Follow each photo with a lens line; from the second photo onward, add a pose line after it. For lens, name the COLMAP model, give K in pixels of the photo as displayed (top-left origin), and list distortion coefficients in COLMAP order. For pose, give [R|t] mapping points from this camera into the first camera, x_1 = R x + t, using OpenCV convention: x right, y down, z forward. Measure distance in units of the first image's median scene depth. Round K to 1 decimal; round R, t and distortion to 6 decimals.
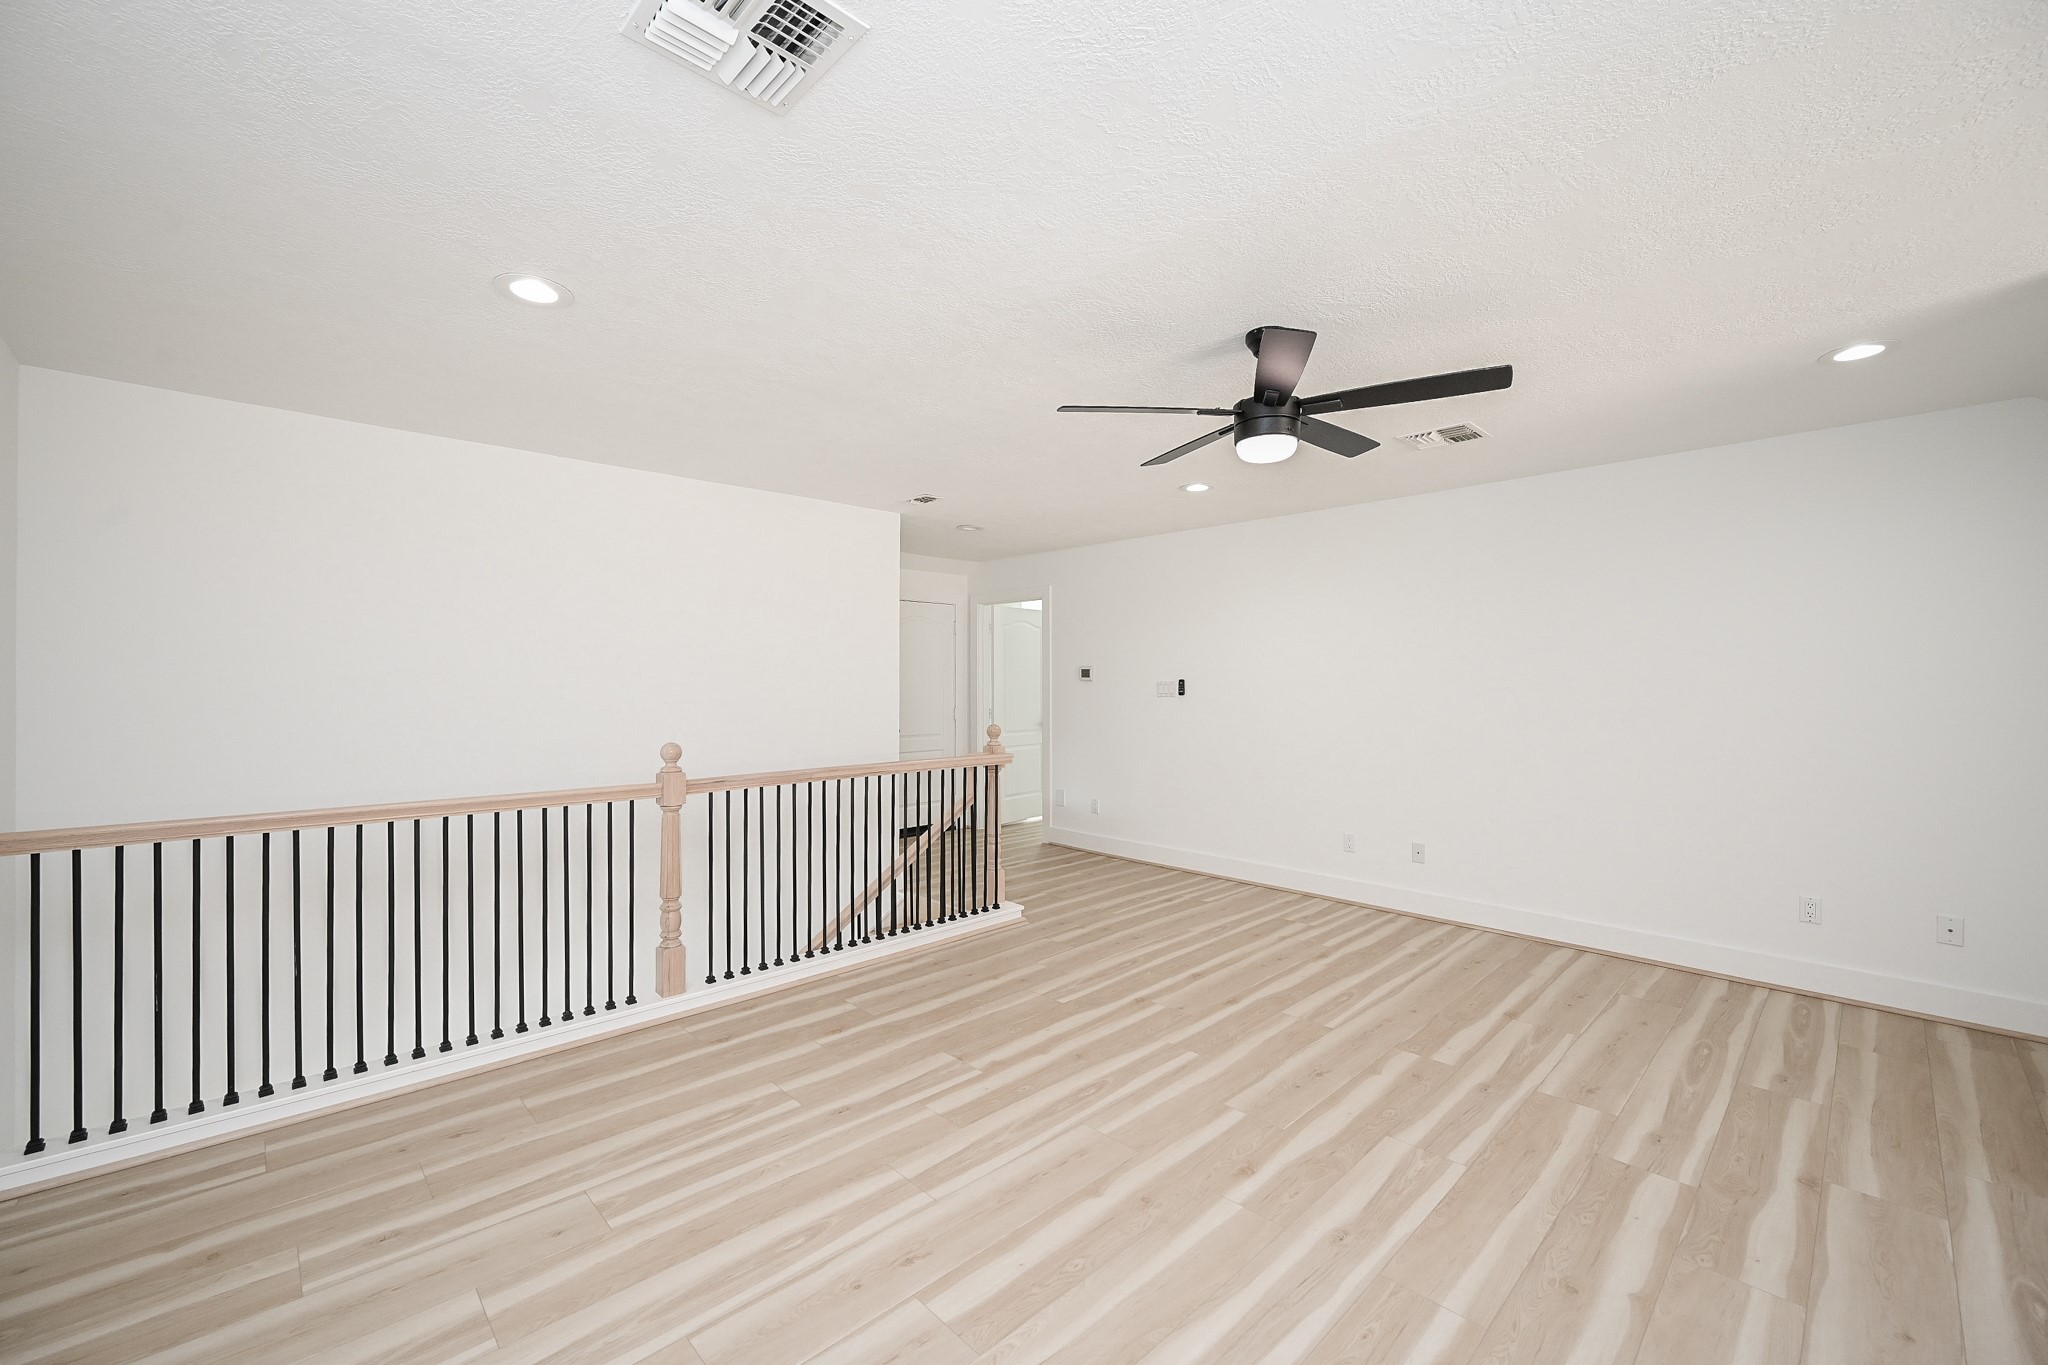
lens RADIAL K [[818.3, 0, 1015.8], [0, 818.3, 676.3], [0, 0, 1]] dist [-0.002070, -0.000070]
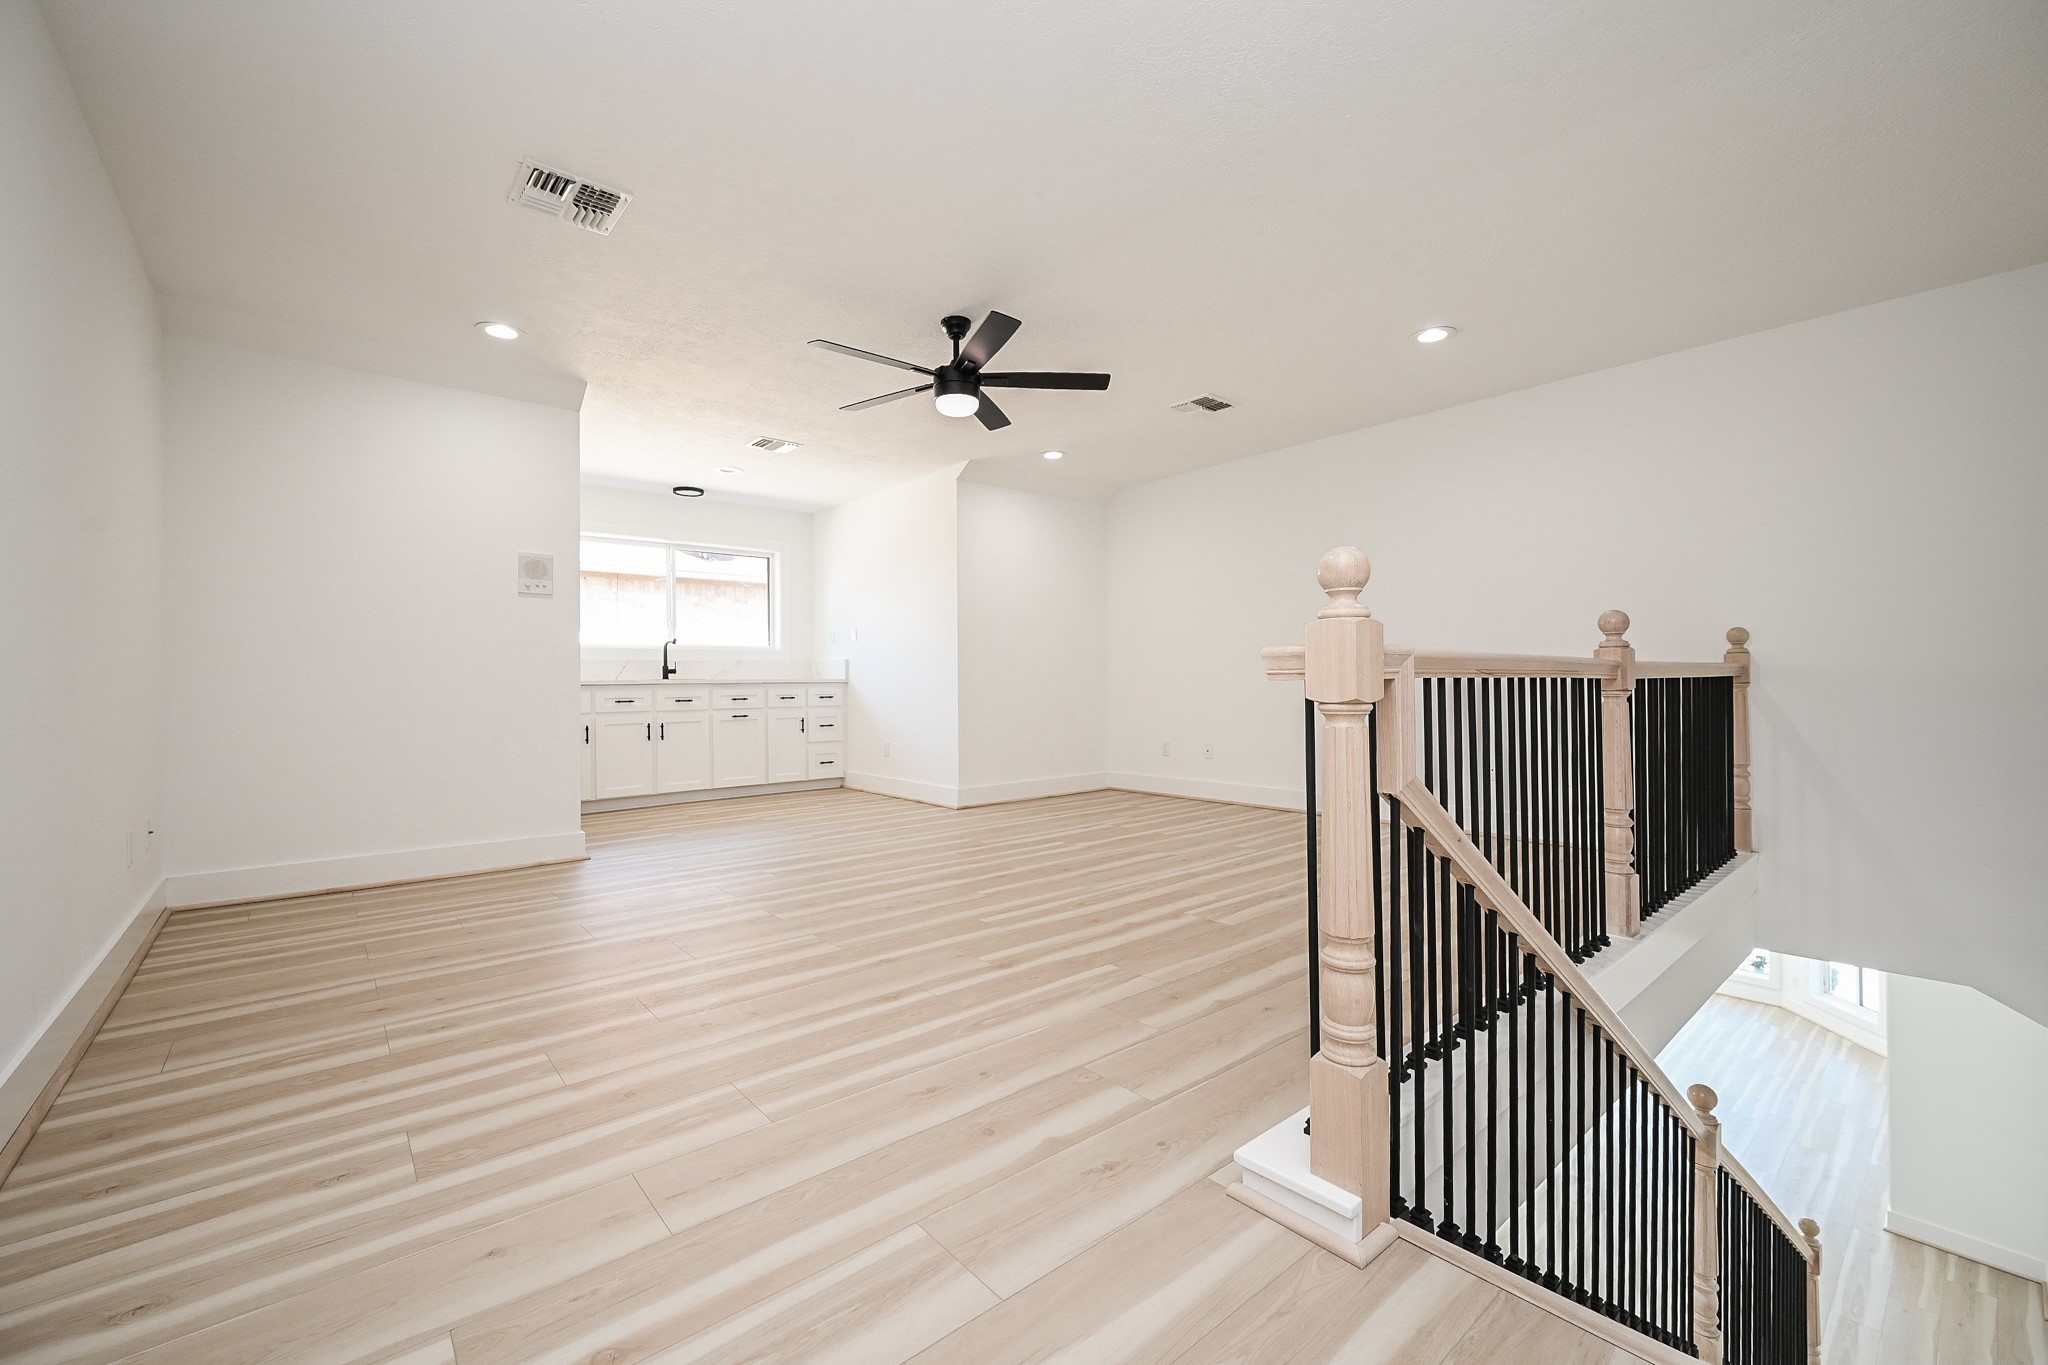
lens RADIAL K [[818.3, 0, 1015.8], [0, 818.3, 676.3], [0, 0, 1]] dist [-0.002070, -0.000070]
pose [[-0.998083, 0.009039, 0.061229, 0.094309], [0.007805, 0.999762, -0.020360, 0.147628], [-0.061399, -0.019843, -0.997916, 1.720692]]
